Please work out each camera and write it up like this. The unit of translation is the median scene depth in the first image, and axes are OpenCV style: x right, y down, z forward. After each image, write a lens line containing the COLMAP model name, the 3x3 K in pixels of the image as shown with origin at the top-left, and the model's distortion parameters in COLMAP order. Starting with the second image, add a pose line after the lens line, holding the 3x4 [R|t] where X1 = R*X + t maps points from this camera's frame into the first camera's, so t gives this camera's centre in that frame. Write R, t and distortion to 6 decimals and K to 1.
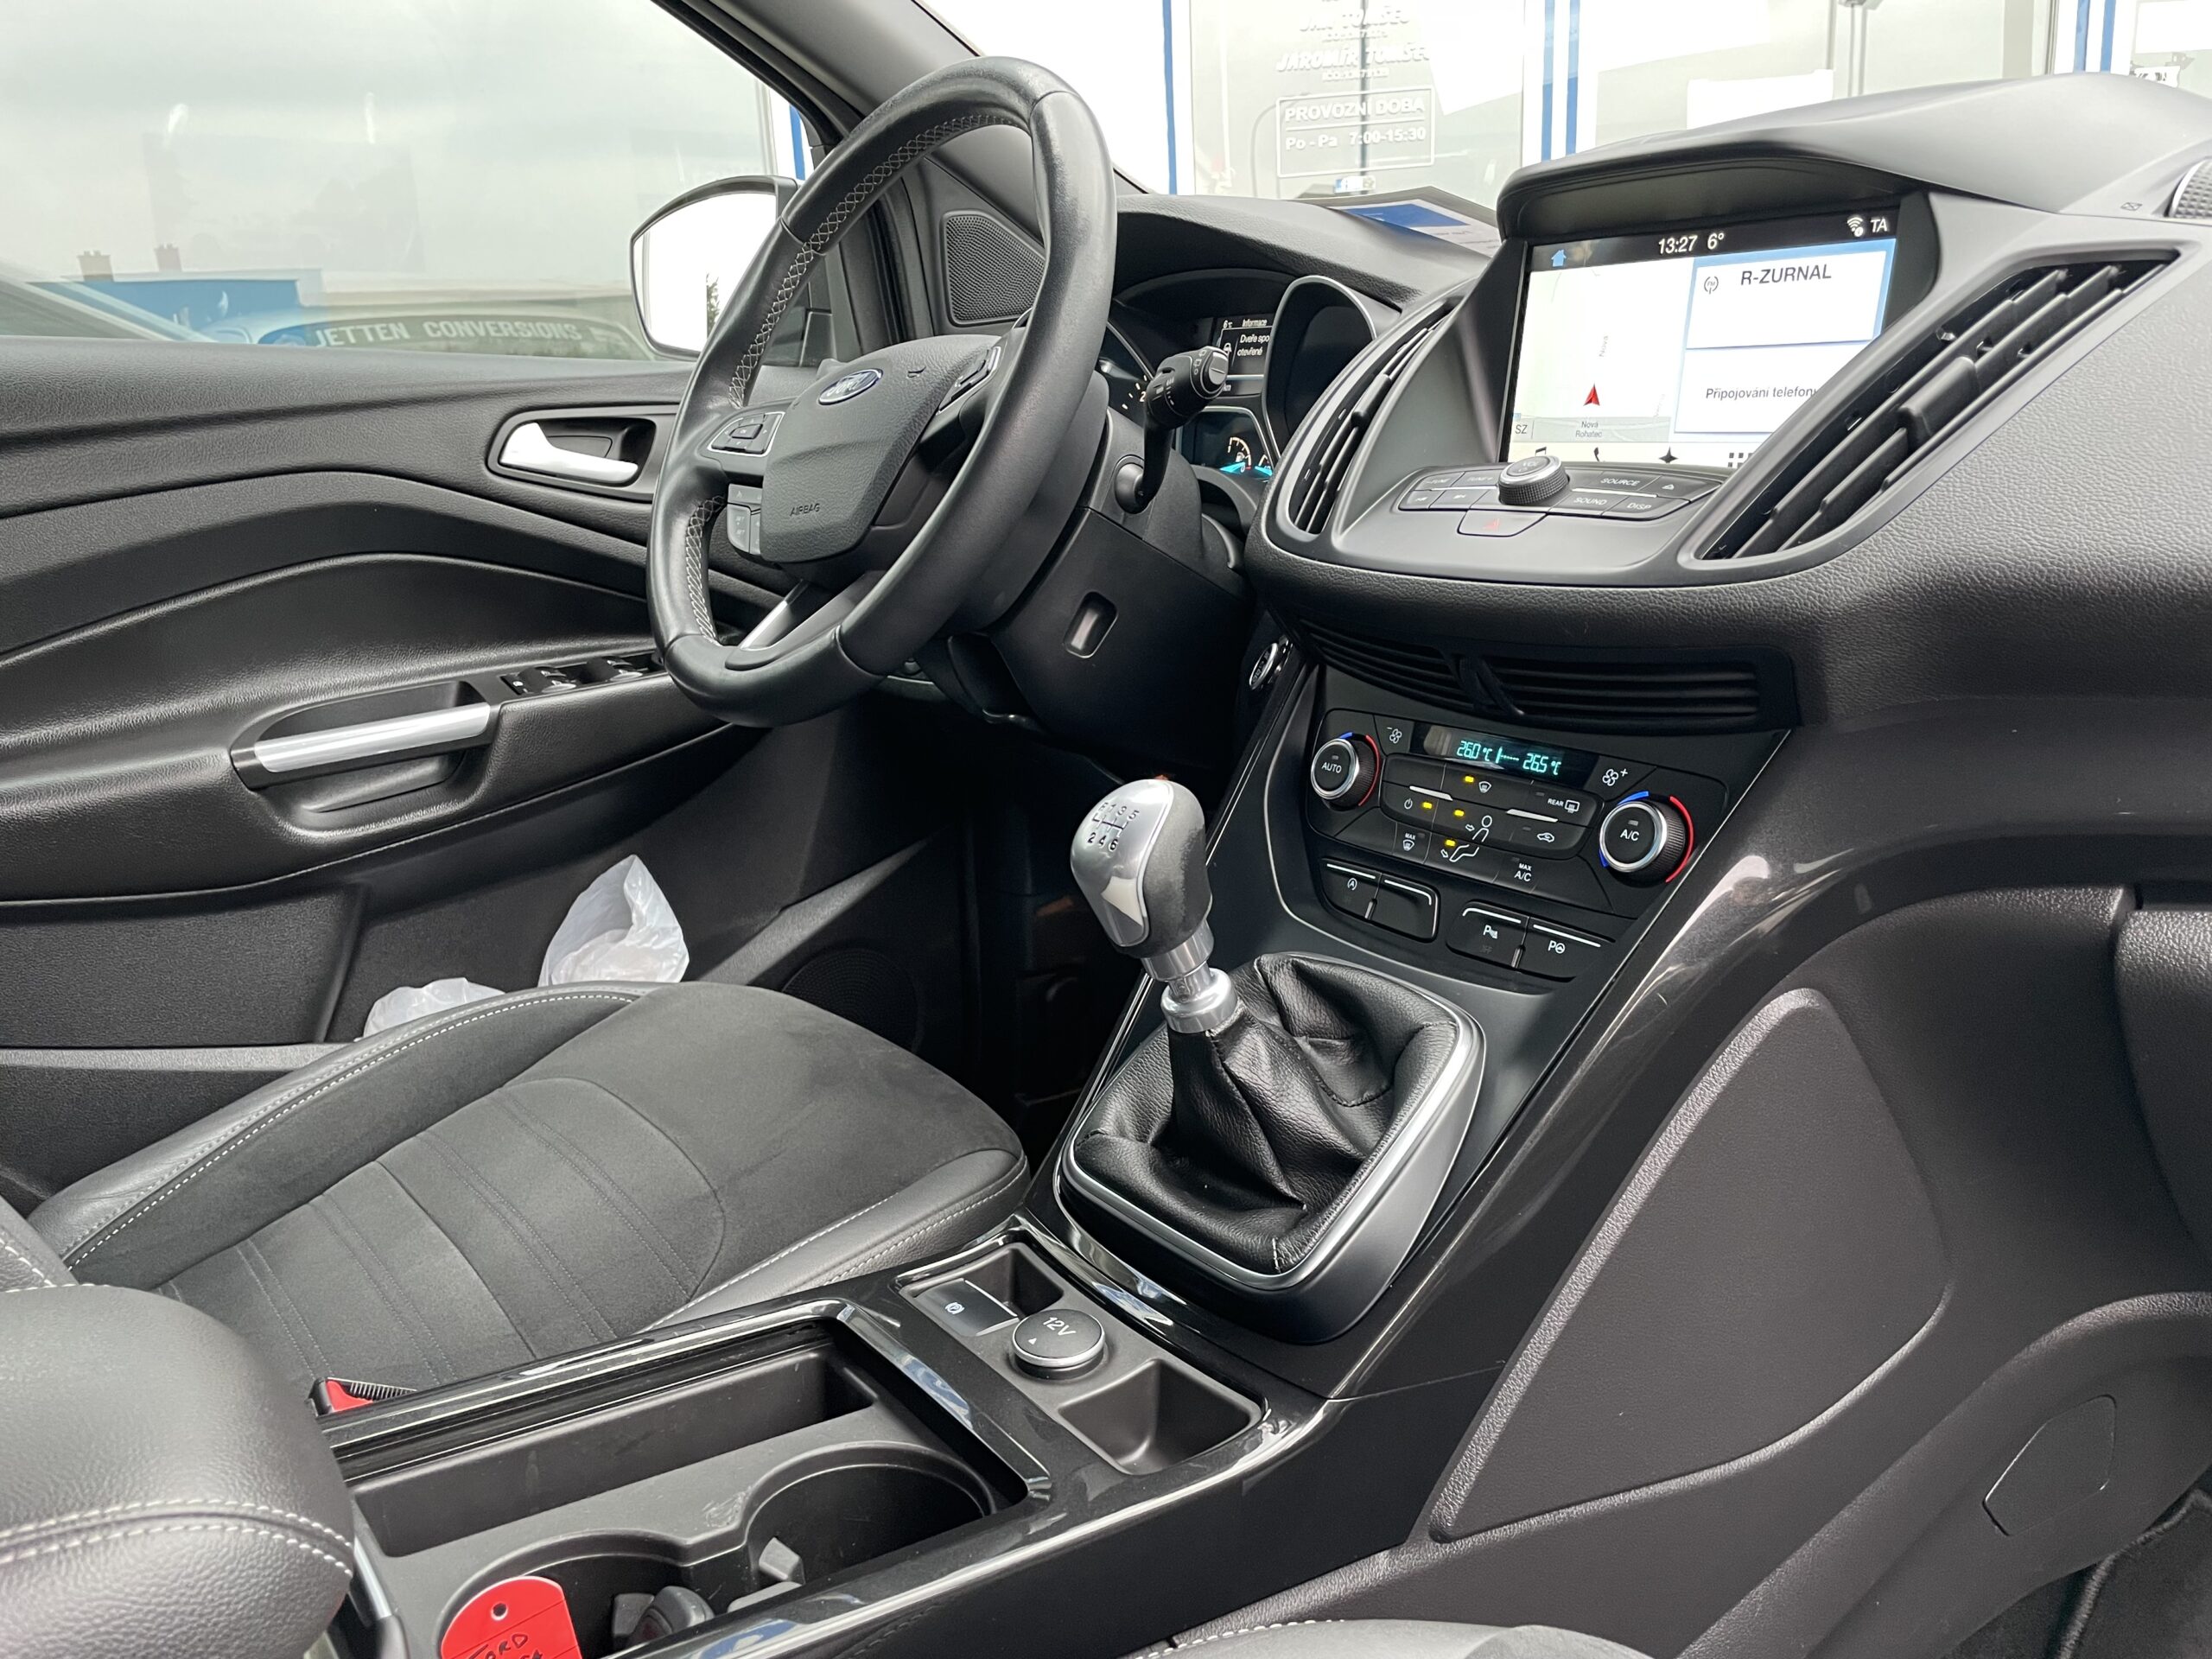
lens RADIAL K [[1677.4, 0, 1108.4], [0, 1677.4, 832.1], [0, 0, 1]] dist [0.083150, -0.113343]
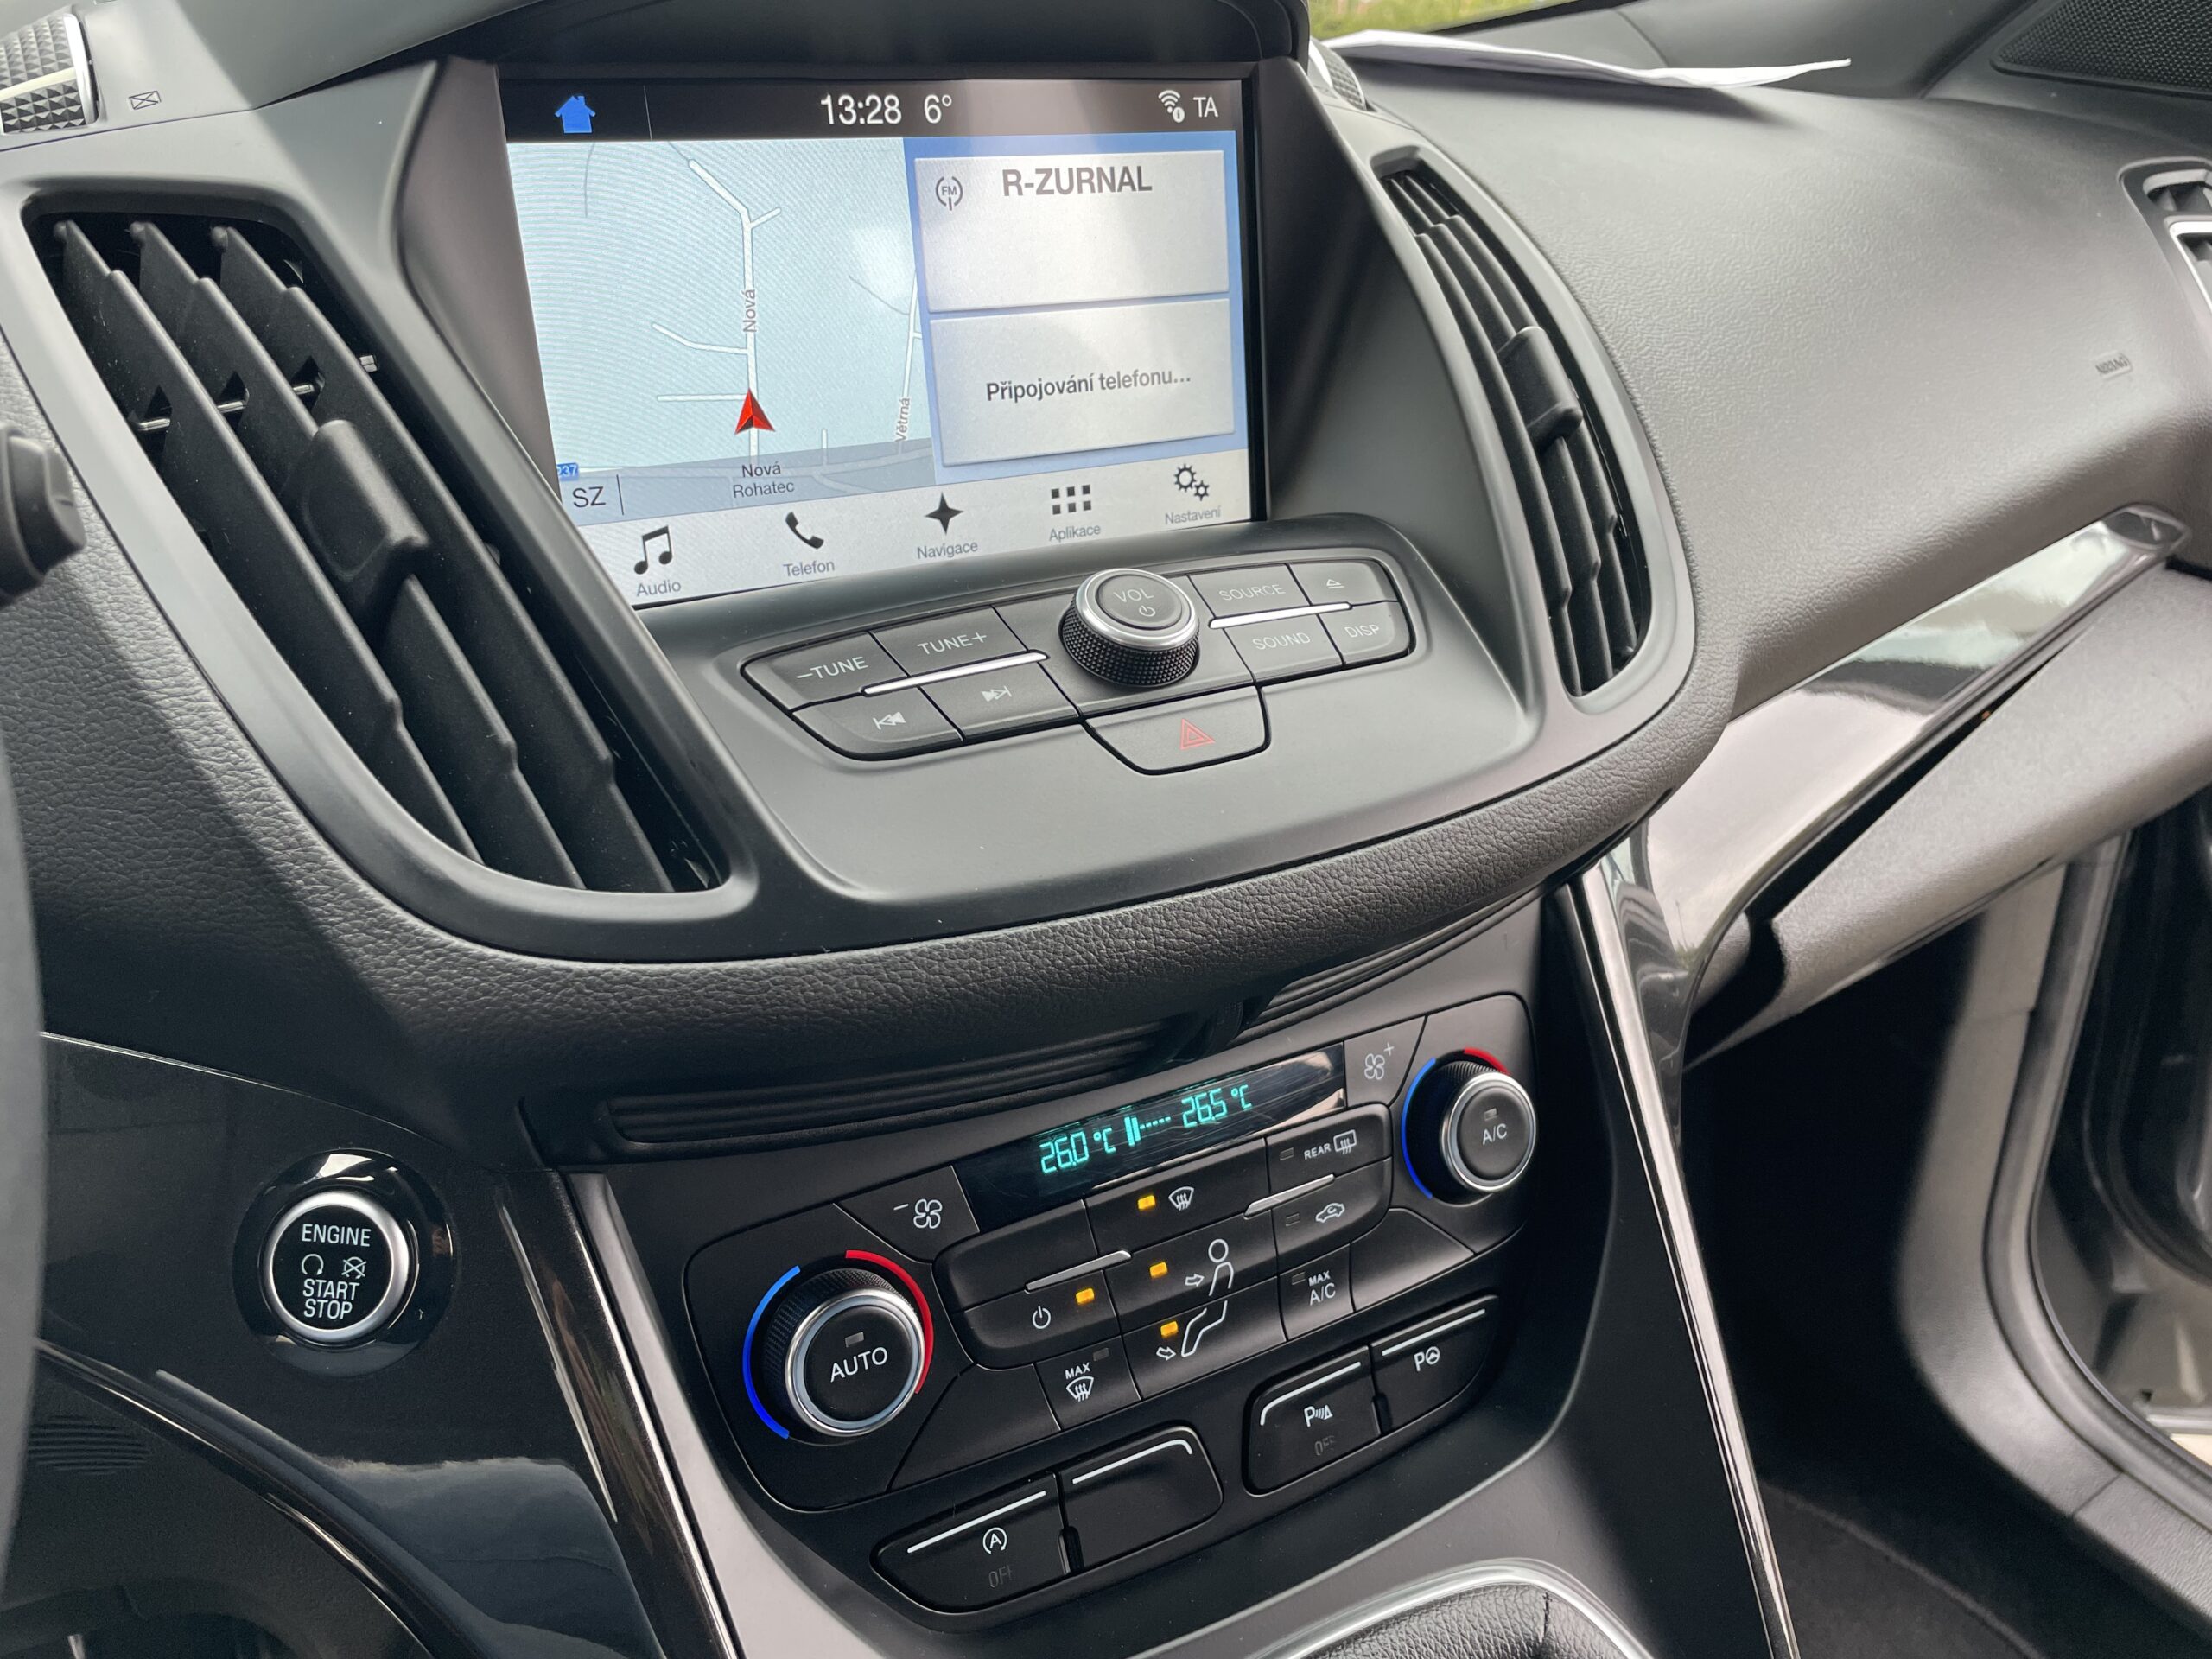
lens RADIAL K [[1677.4, 0, 1106.4], [0, 1677.4, 818.2], [0, 0, 1]] dist [0.083150, -0.113343]
pose [[0.136937, -0.370239, 0.918788, -0.213248], [0.251456, 0.910136, 0.329275, -0.308445], [-0.958133, 0.185945, 0.217730, 0.878306]]
